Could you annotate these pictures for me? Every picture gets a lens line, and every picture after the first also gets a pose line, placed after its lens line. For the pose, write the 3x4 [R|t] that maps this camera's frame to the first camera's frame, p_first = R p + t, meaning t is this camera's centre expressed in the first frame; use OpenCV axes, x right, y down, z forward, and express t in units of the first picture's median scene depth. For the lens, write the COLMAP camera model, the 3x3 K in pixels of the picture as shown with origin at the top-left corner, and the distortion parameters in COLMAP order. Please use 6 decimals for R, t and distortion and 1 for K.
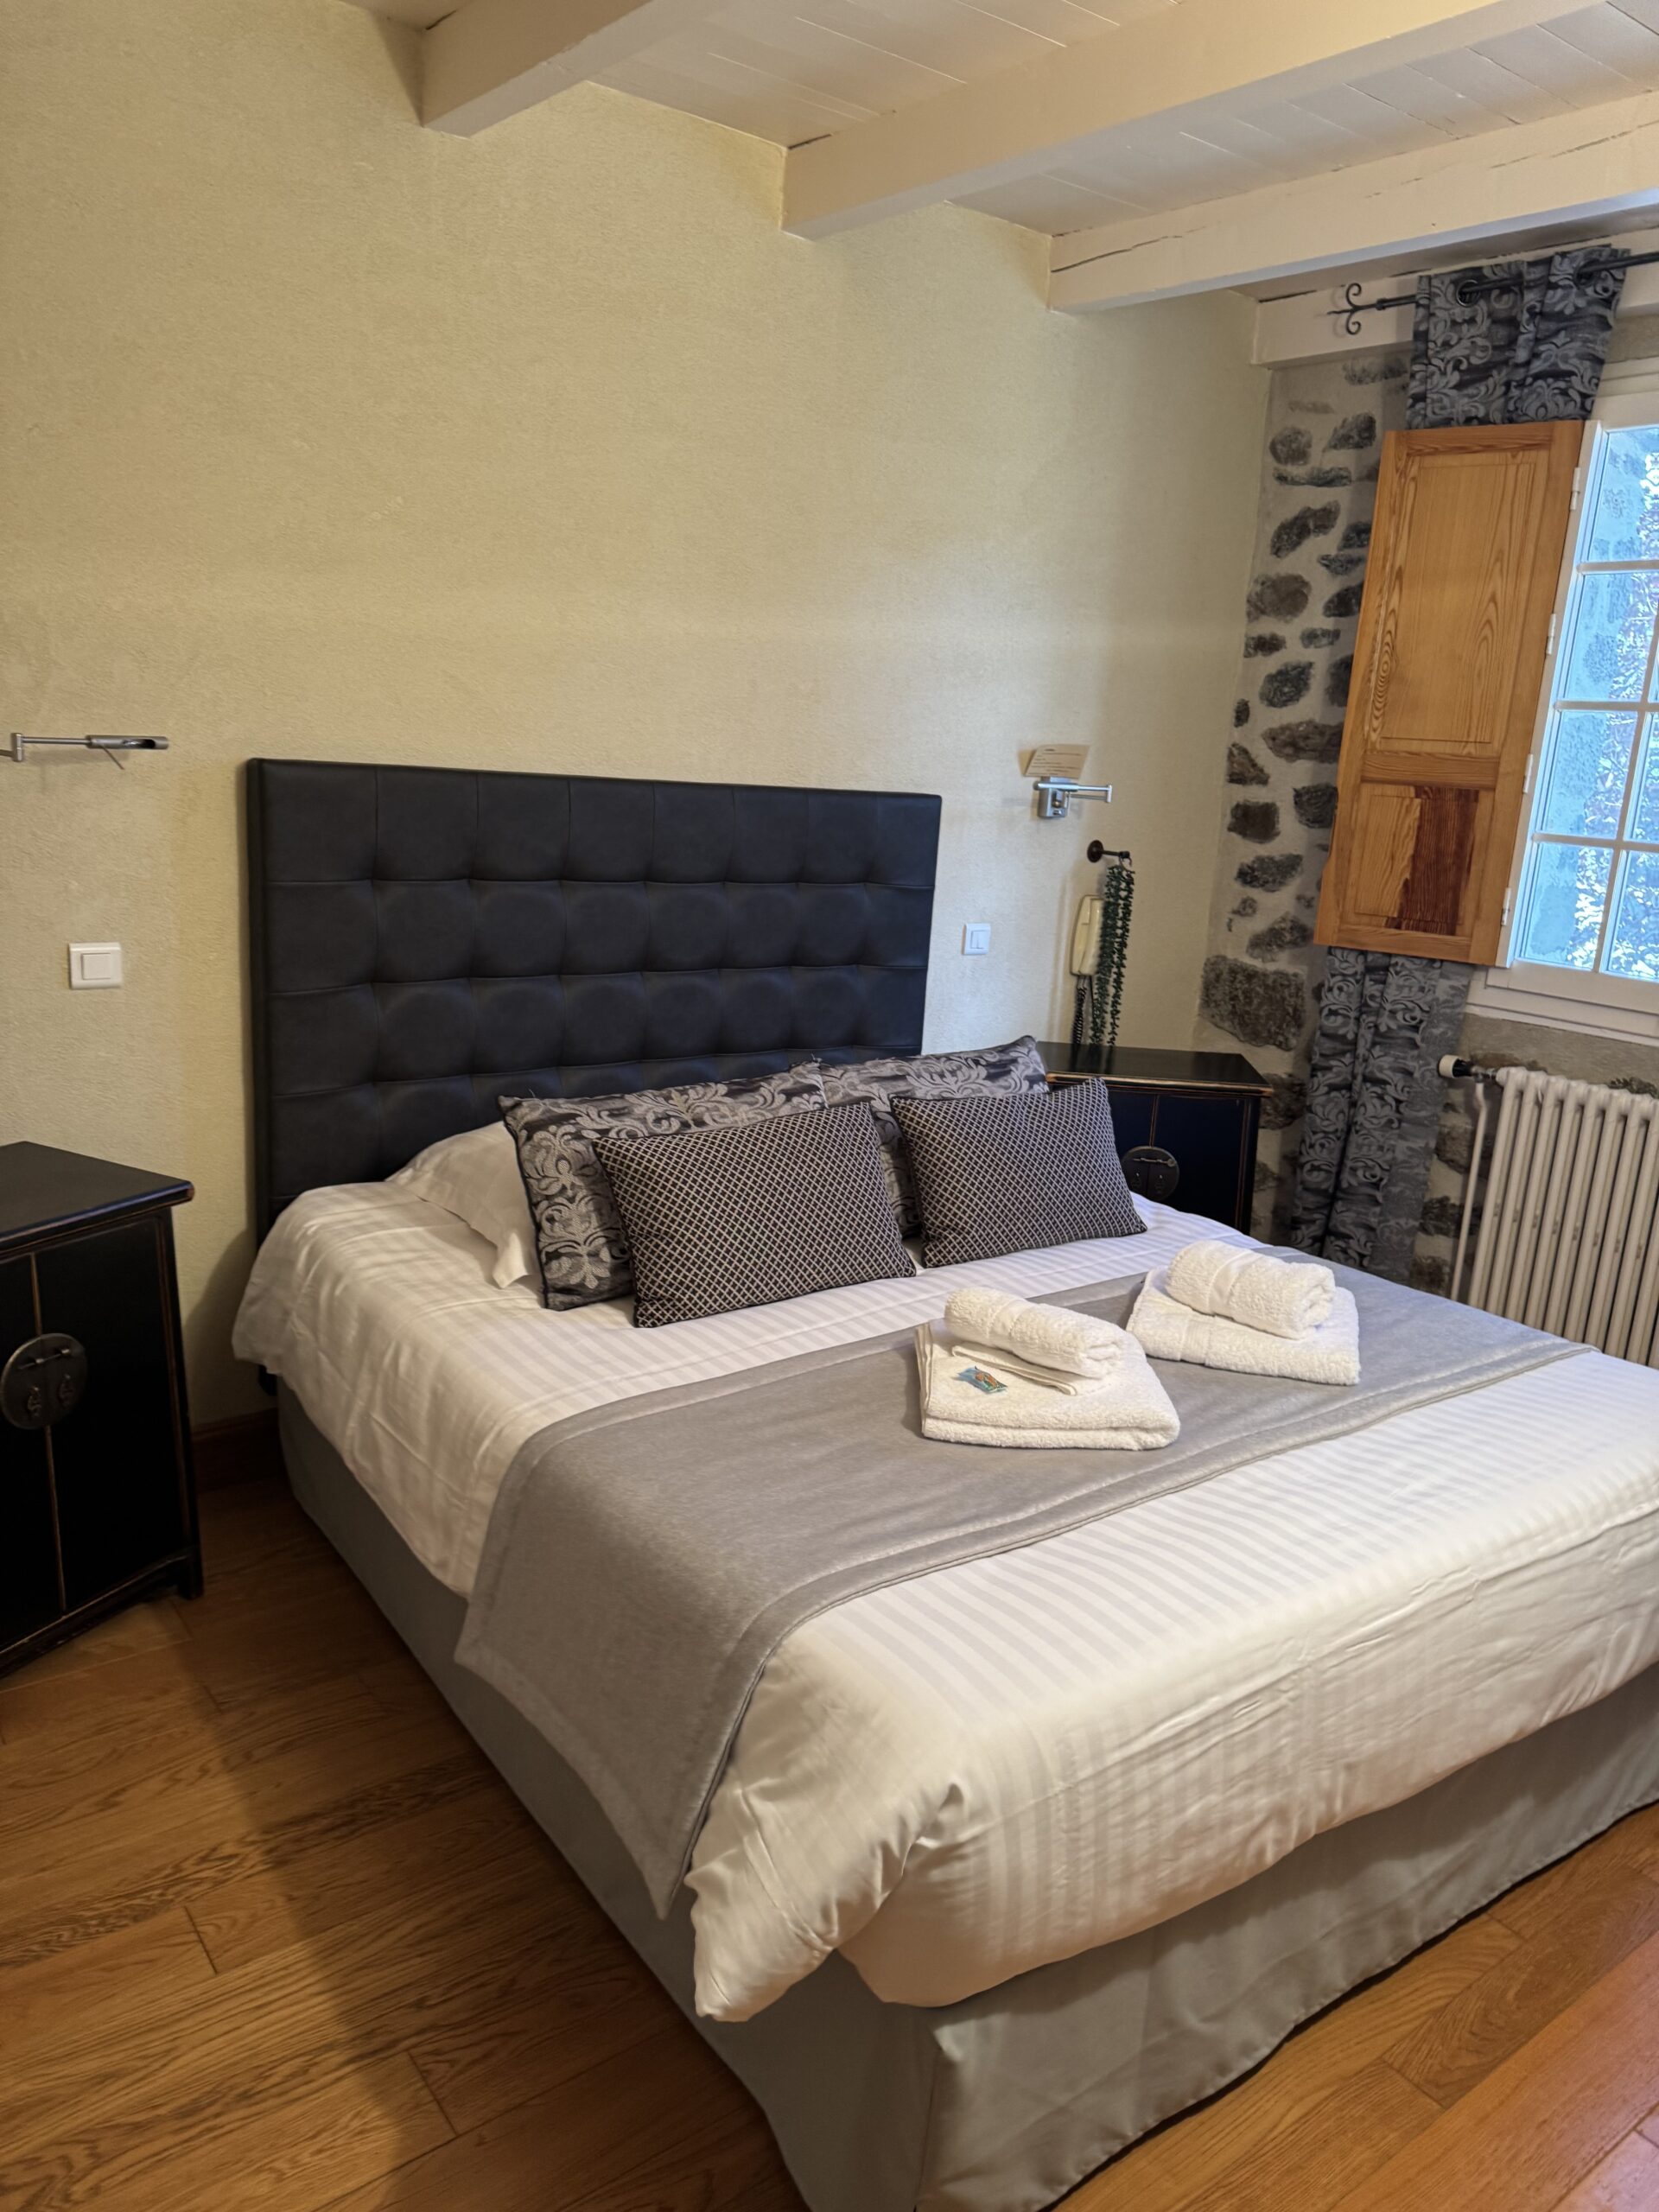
lens RADIAL K [[1573.6, 0, 831.1], [0, 1573.6, 1169.0], [0, 0, 1]] dist [0.003139, -0.008737]
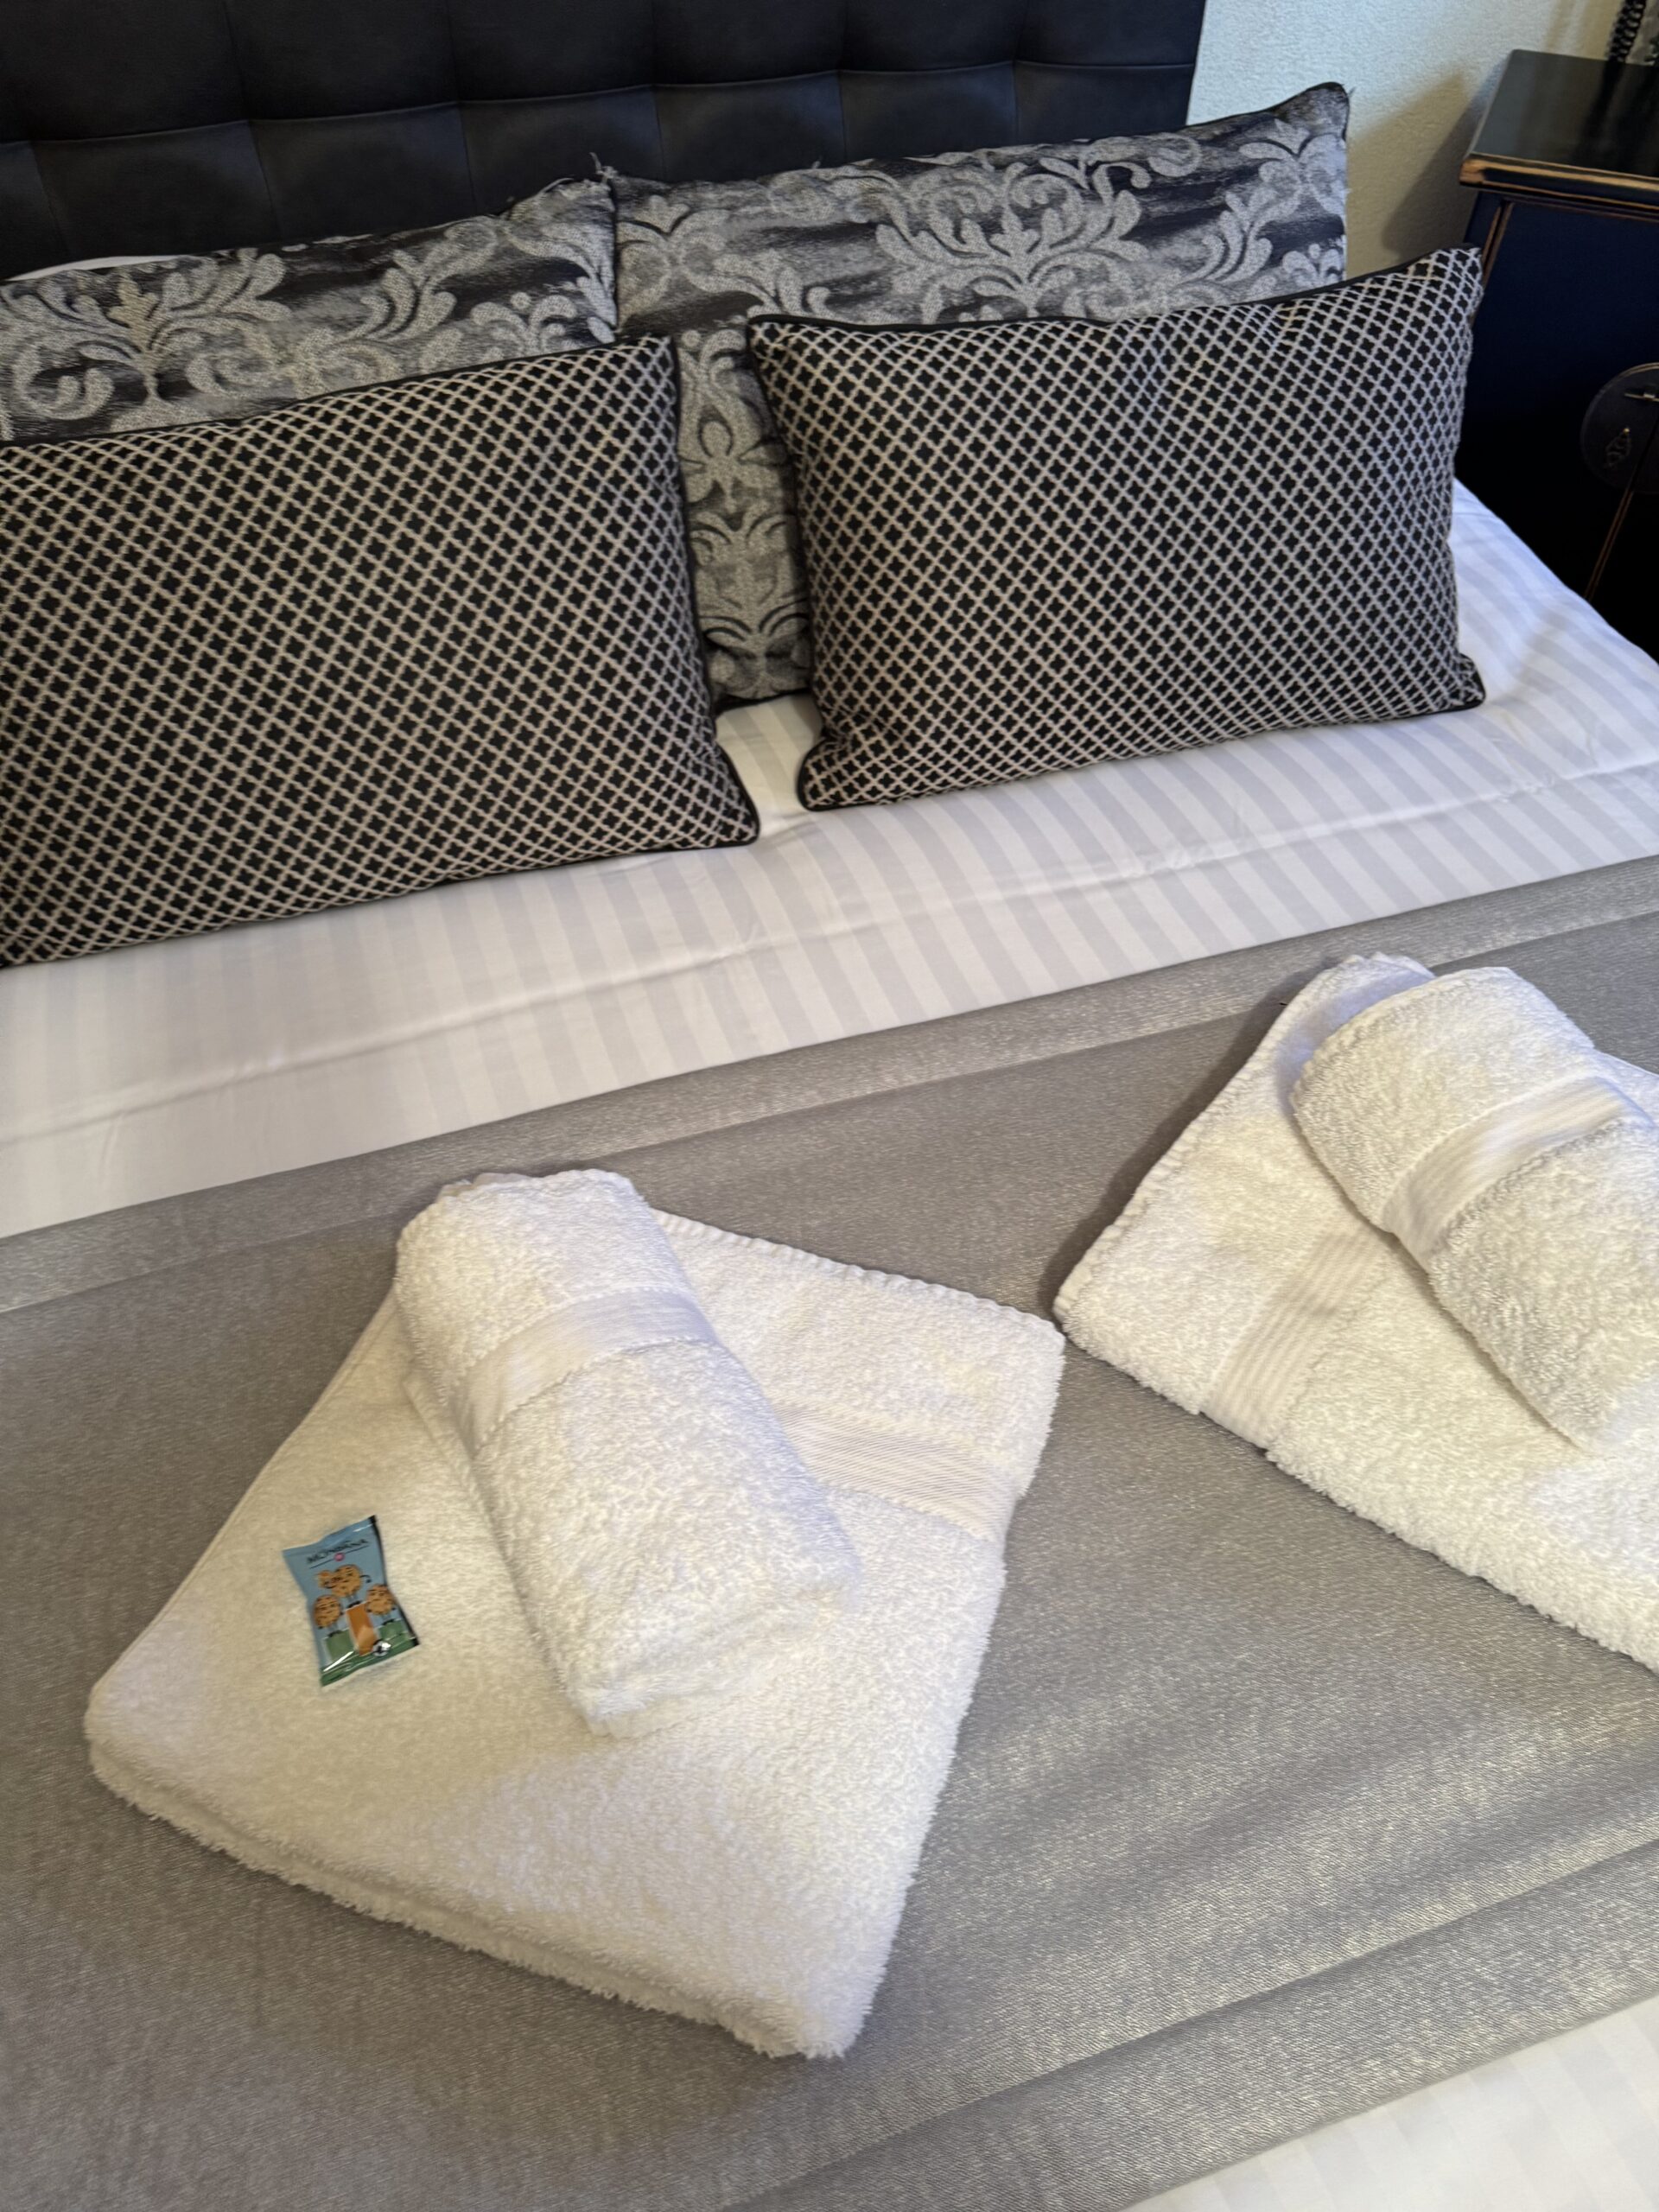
lens RADIAL K [[1573.6, 0, 831.1], [0, 1573.6, 1169.0], [0, 0, 1]] dist [0.003139, -0.008737]
pose [[0.946712, 0.210855, -0.243467, 0.183037], [-0.043325, 0.832420, 0.552448, -0.083037], [0.319153, -0.512461, 0.797198, 0.626806]]
